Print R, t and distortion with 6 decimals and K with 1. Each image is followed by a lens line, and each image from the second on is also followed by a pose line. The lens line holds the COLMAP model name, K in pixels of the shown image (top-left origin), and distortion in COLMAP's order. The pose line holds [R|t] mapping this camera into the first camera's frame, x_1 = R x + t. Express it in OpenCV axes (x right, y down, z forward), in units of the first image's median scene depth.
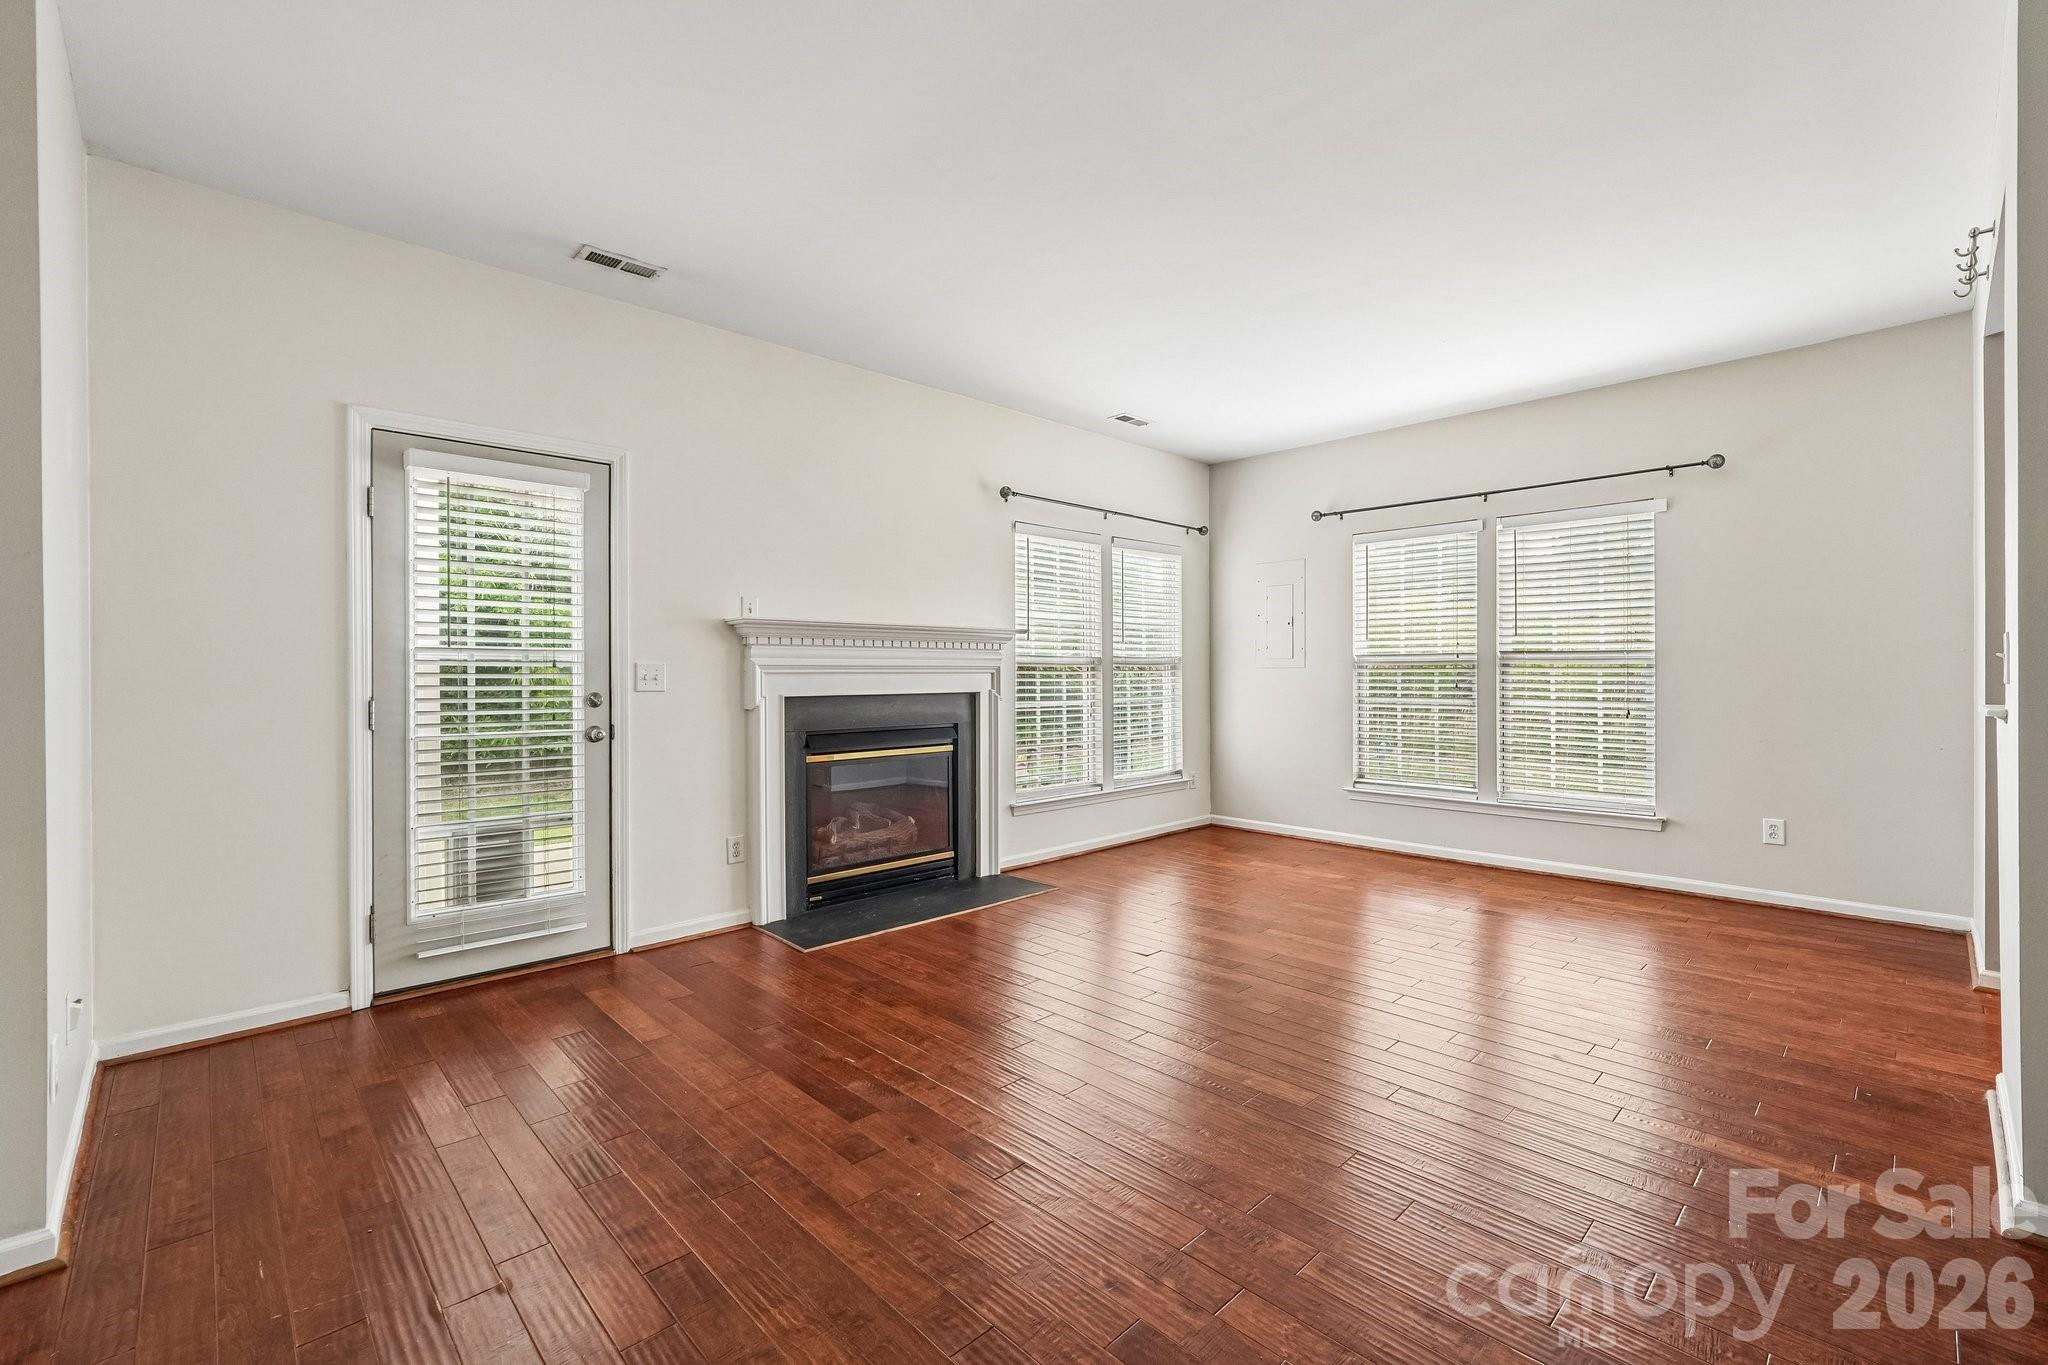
lens RADIAL K [[863.0, 0, 1030.5], [0, 863.0, 676.8], [0, 0, 1]] dist [-0.009216, 0.003903]
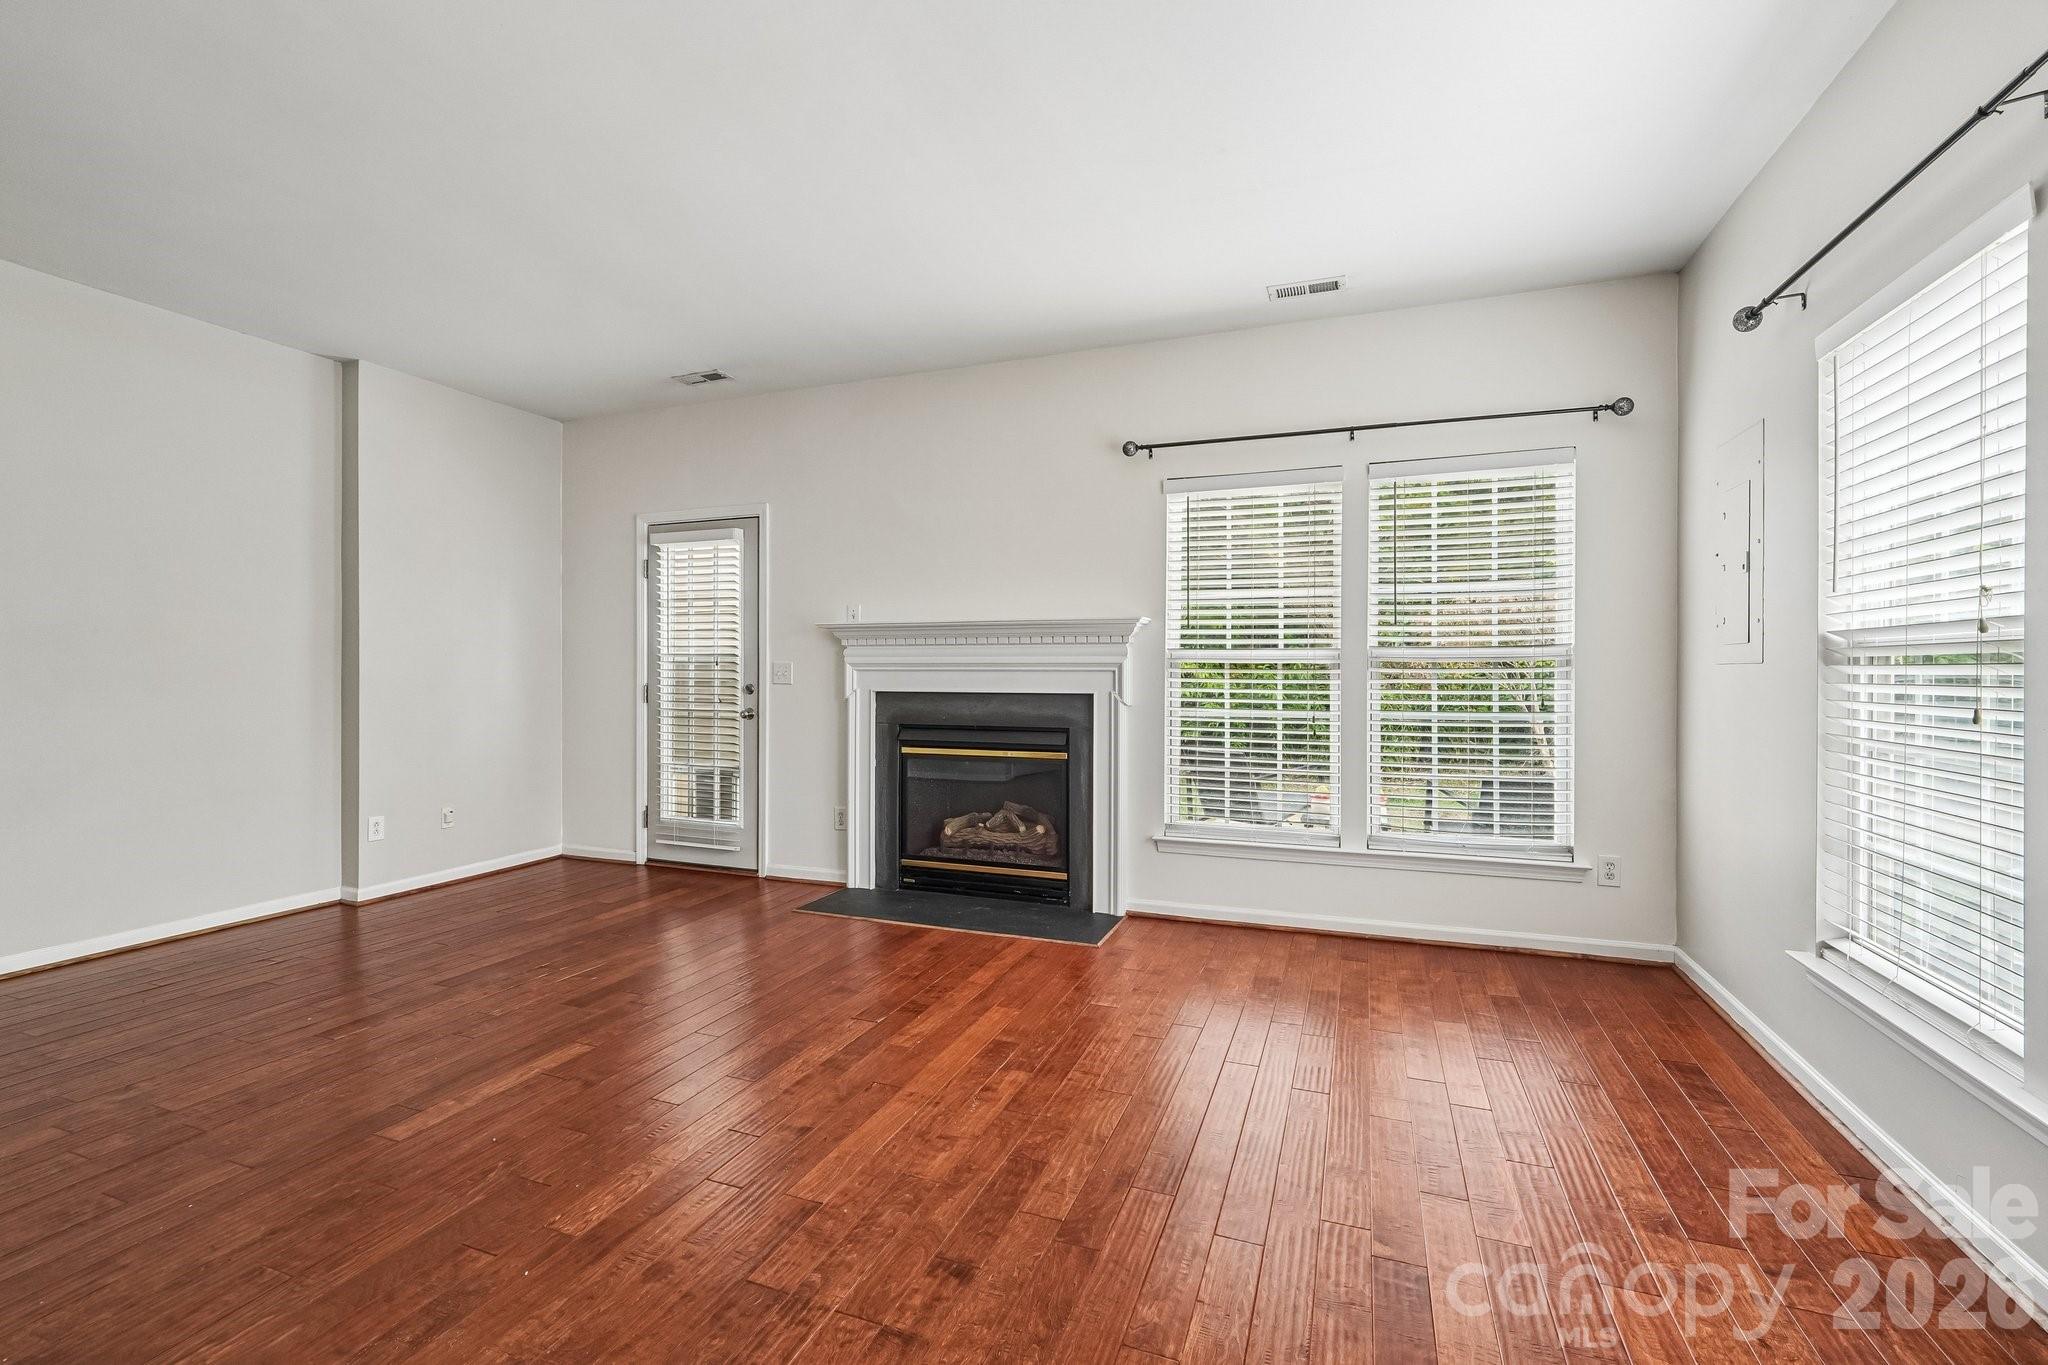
lens RADIAL K [[863.0, 0, 1016.5], [0, 863.0, 675.1], [0, 0, 1]] dist [-0.009216, 0.003903]
pose [[0.436816, 0.006577, -0.899527, 0.793746], [-0.008112, 0.999961, 0.003371, -0.003122], [0.899514, 0.005825, 0.436852, 0.664051]]
